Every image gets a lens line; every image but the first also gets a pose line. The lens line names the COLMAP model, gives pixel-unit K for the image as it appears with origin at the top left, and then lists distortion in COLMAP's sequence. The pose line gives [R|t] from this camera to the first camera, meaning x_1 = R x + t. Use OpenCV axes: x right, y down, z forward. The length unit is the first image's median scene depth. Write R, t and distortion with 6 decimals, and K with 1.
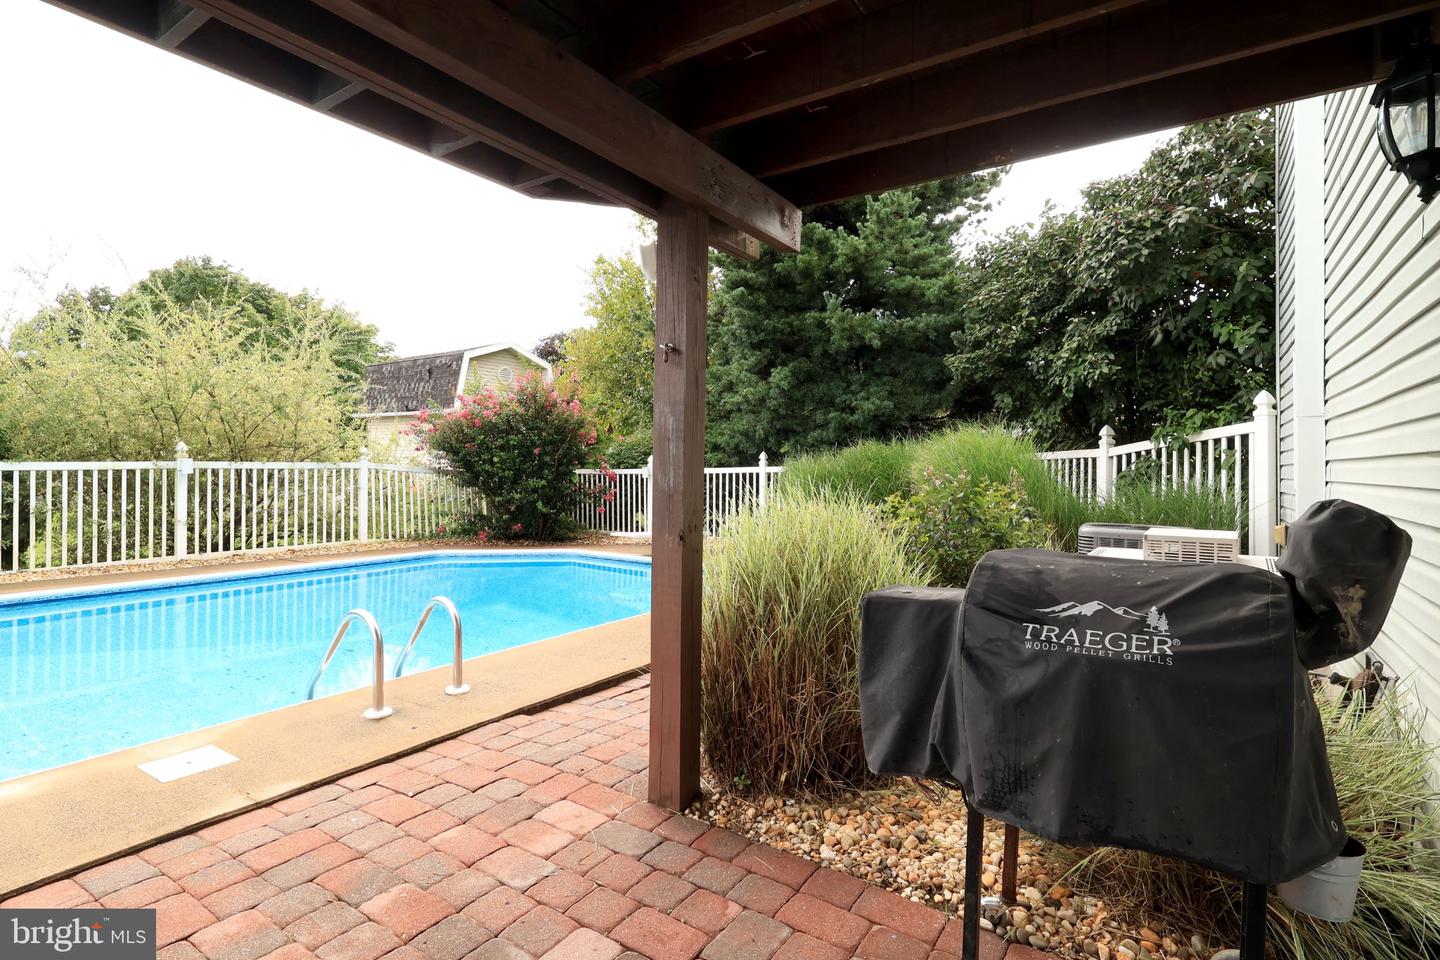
lens RADIAL K [[711.7, 0, 720.0], [0, 711.7, 480.0], [0, 0, 1]] dist [-0.014442, 0.000618]
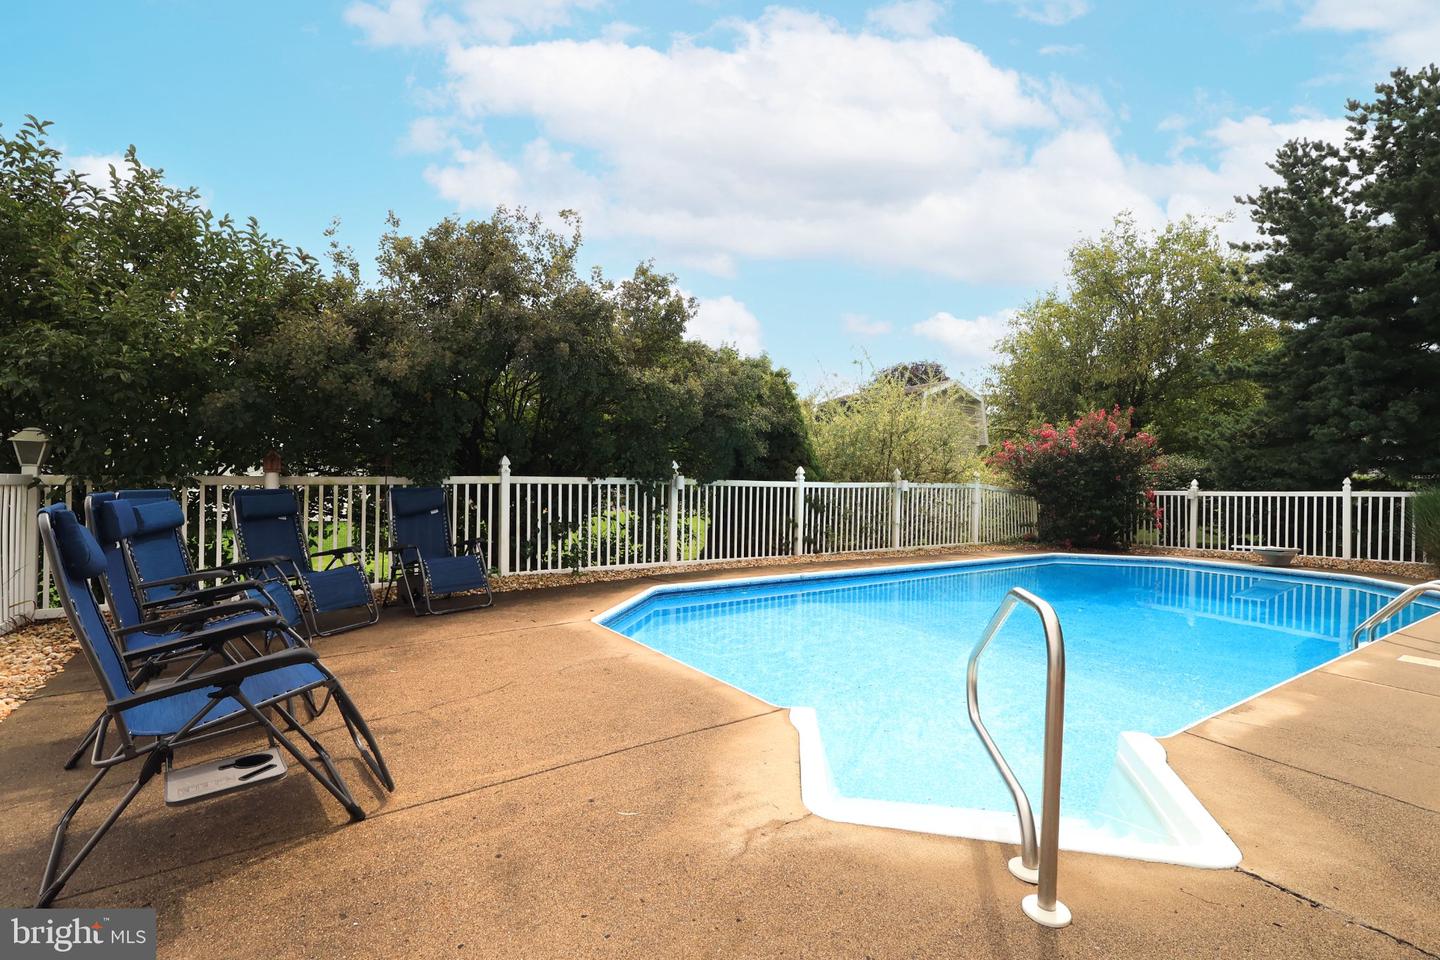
lens RADIAL K [[668.3, 0, 720.0], [0, 668.3, 480.0], [0, 0, 1]] dist [0.004580, 0.000351]
pose [[0.929744, 0.007319, -0.368135, -0.492771], [-0.016568, 0.999621, -0.021969, 0.002943], [0.367835, 0.026525, 0.929513, -0.340039]]
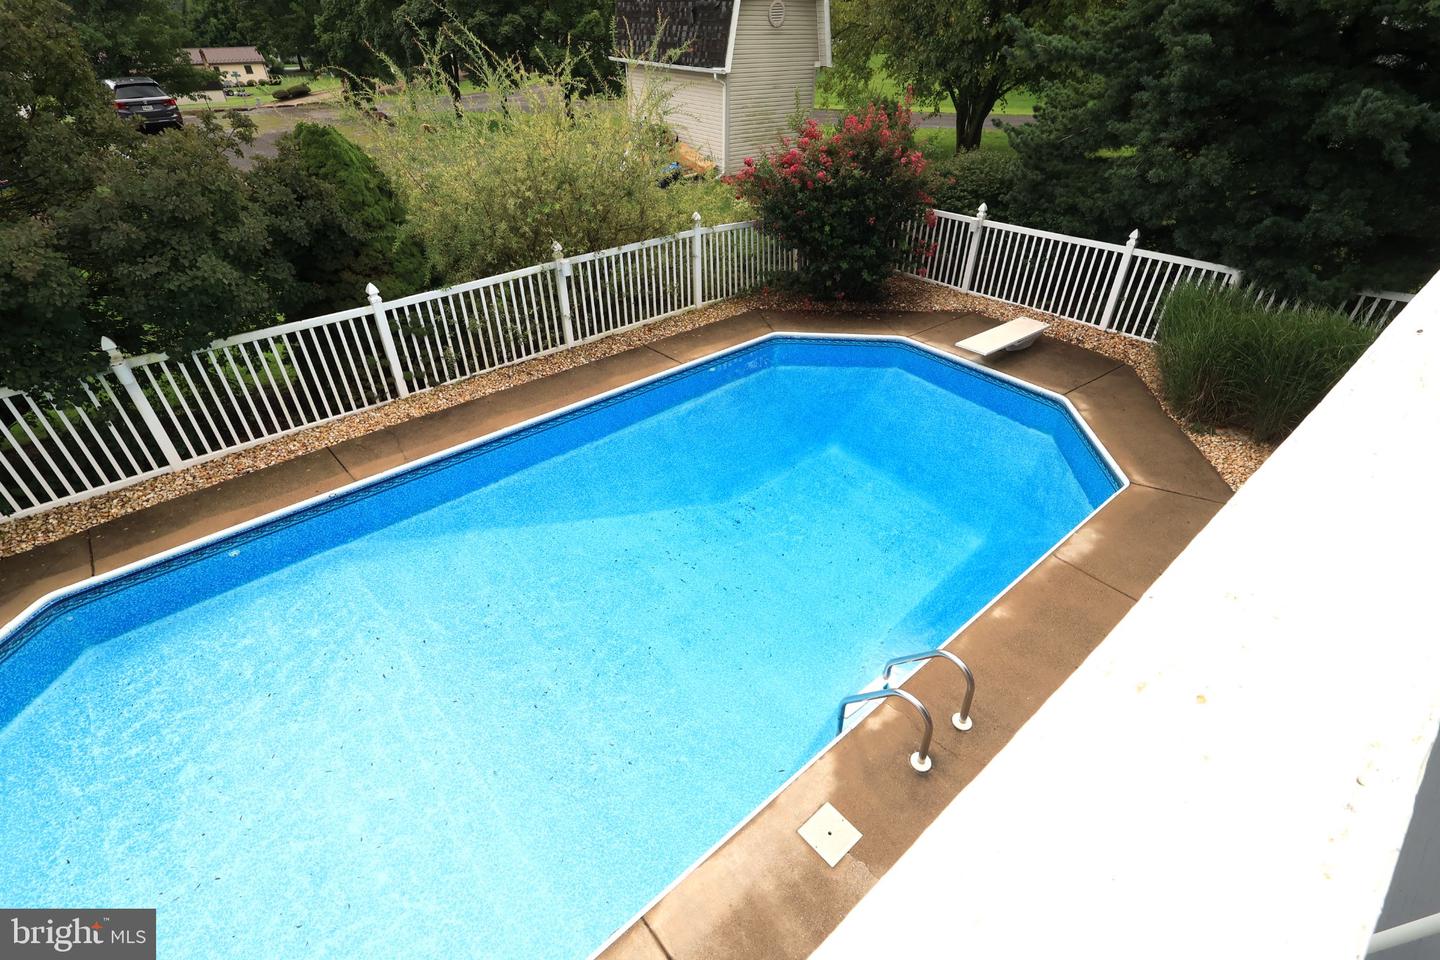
lens RADIAL K [[668.3, 0, 720.0], [0, 668.3, 480.0], [0, 0, 1]] dist [0.004580, 0.000351]
pose [[0.964061, 0.146111, -0.221897, -0.214151], [0.003238, 0.828674, 0.559721, -0.260913], [0.265662, -0.540324, 0.798419, 0.069672]]
